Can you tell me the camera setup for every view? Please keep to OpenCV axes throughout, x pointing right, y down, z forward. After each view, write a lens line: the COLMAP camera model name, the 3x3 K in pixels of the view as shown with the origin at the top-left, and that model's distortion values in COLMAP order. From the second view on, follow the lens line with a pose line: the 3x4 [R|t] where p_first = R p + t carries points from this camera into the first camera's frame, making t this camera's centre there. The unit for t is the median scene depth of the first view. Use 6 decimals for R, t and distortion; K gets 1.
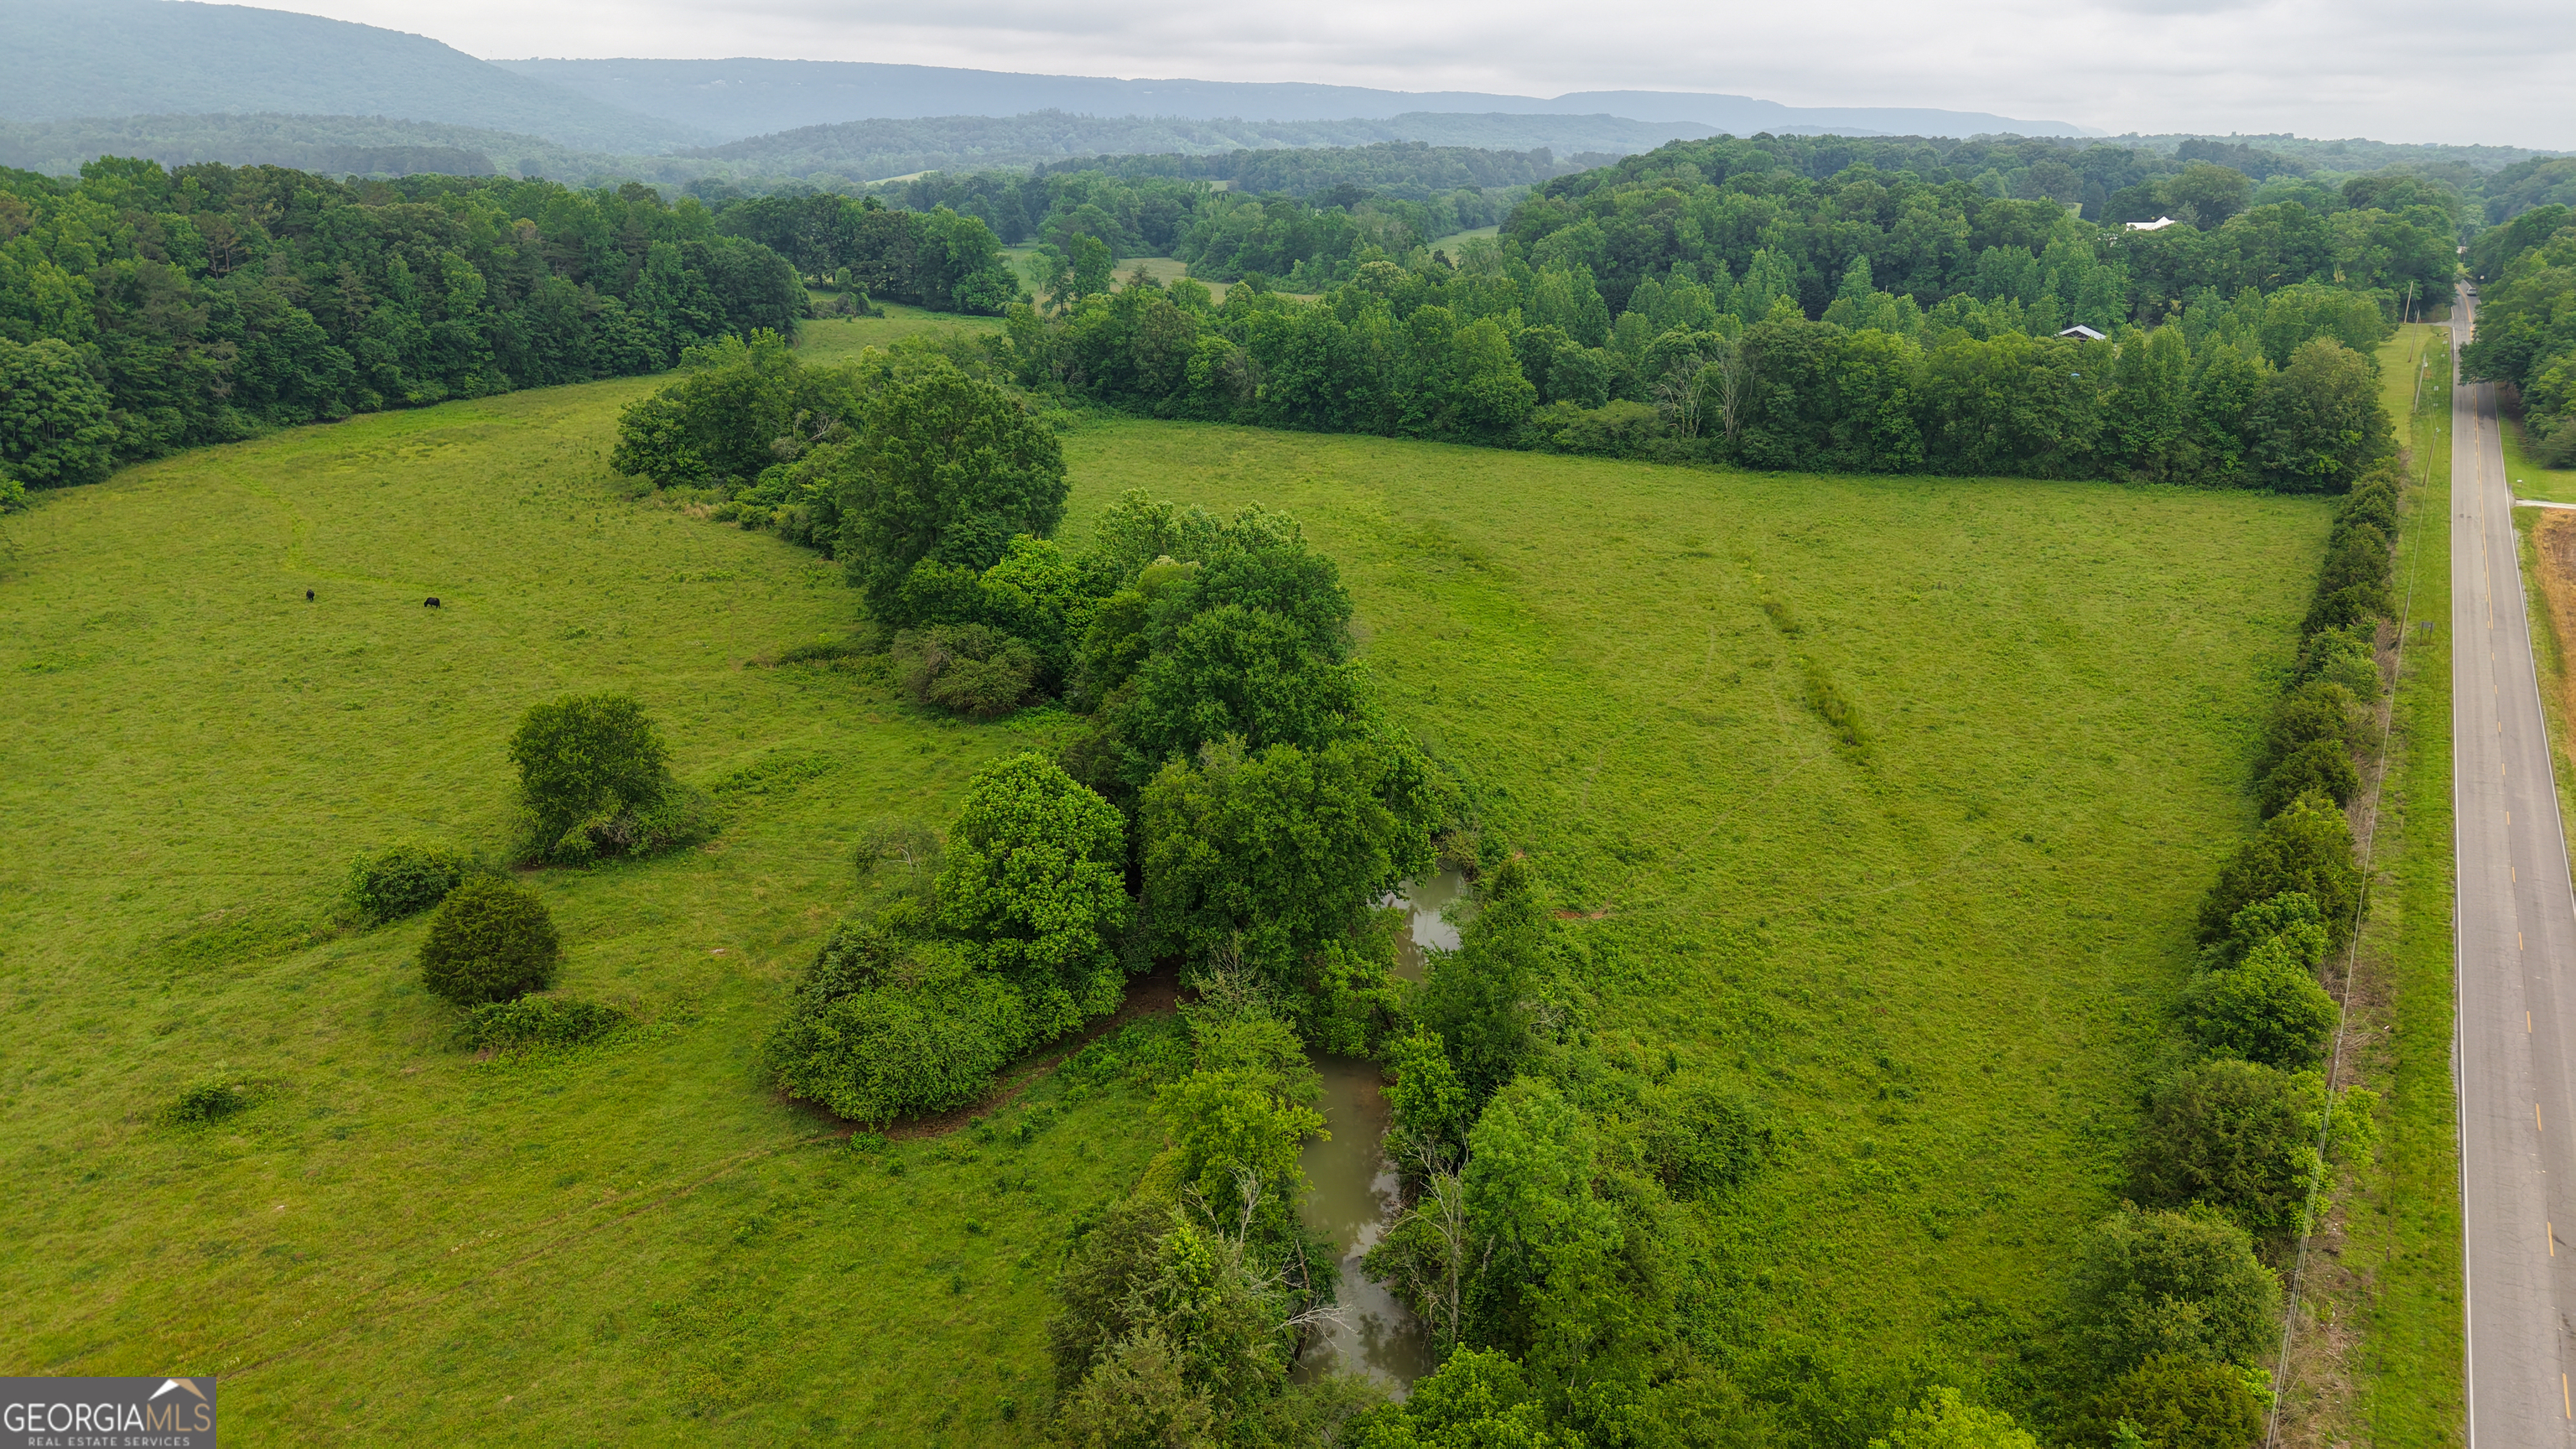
lens RADIAL K [[1718.2, 0, 1277.3], [0, 1718.2, 733.6], [0, 0, 1]] dist [0.031799, -0.032036]
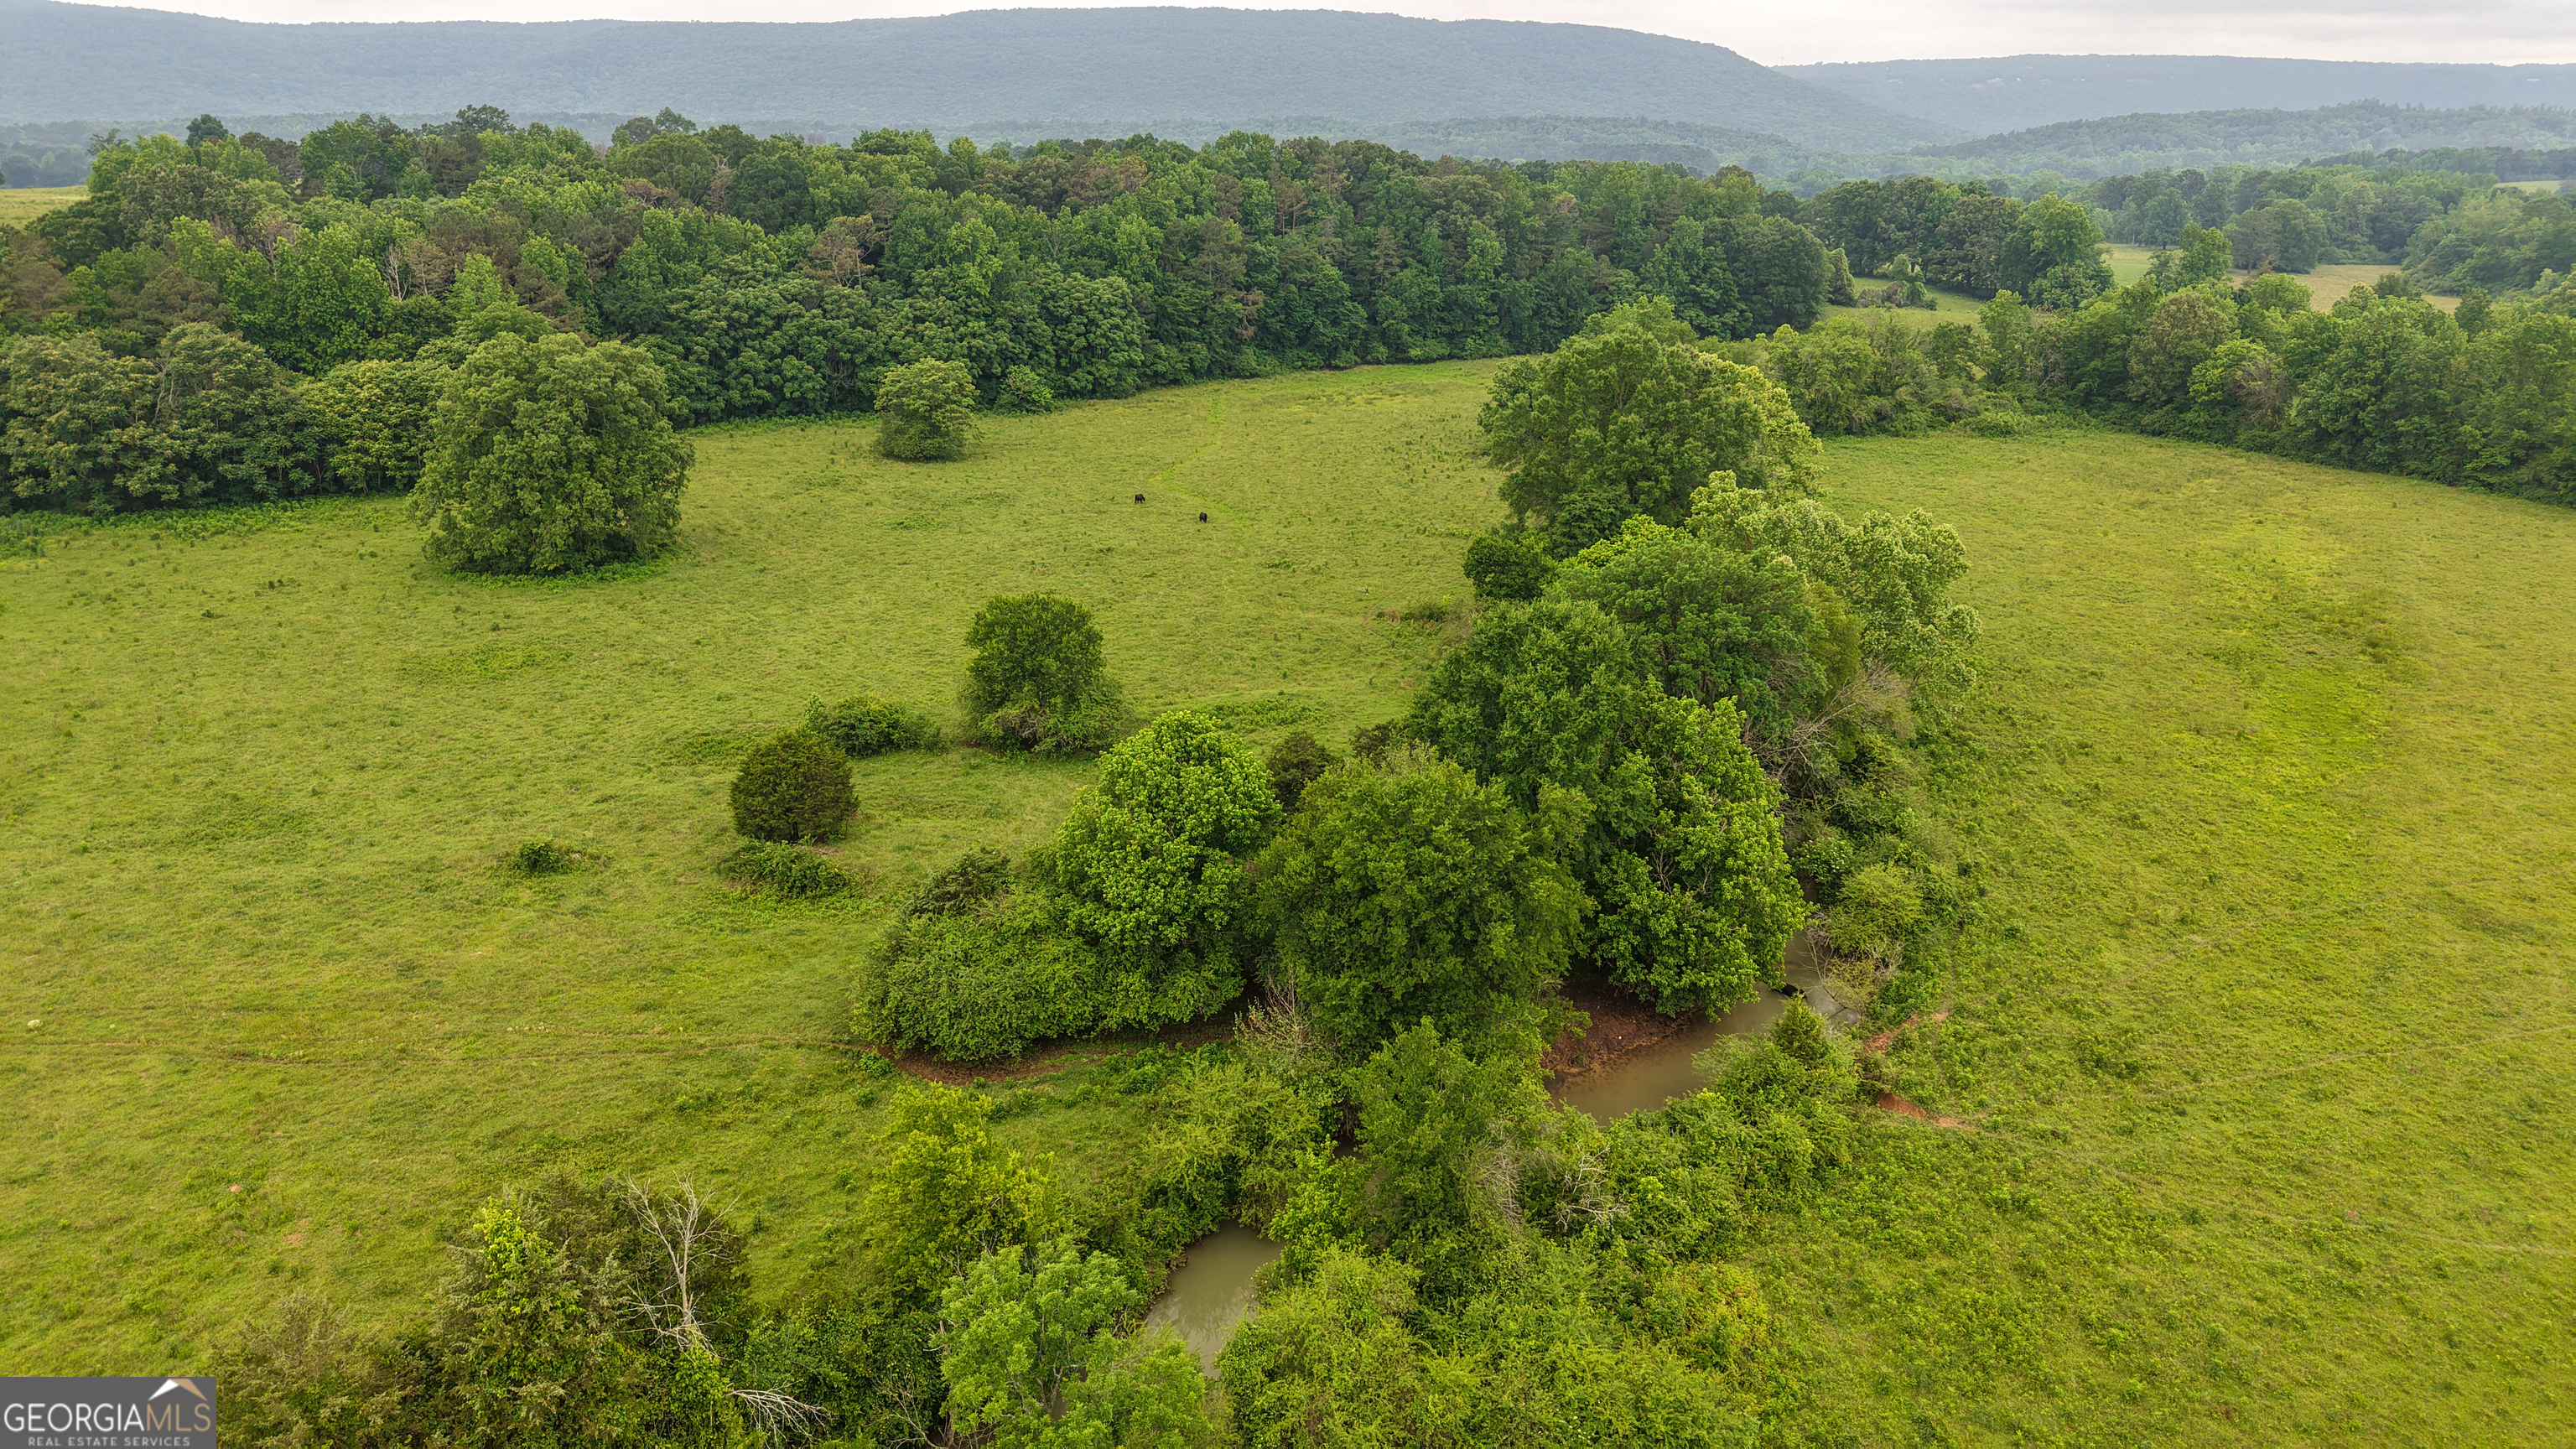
lens RADIAL K [[1718.2, 0, 1288.1], [0, 1718.2, 750.3], [0, 0, 1]] dist [0.031799, -0.032036]
pose [[0.784883, 0.203006, -0.585447, 0.148307], [-0.199177, 0.977325, 0.071863, -0.014933], [0.586760, 0.060204, 0.807520, 0.113589]]
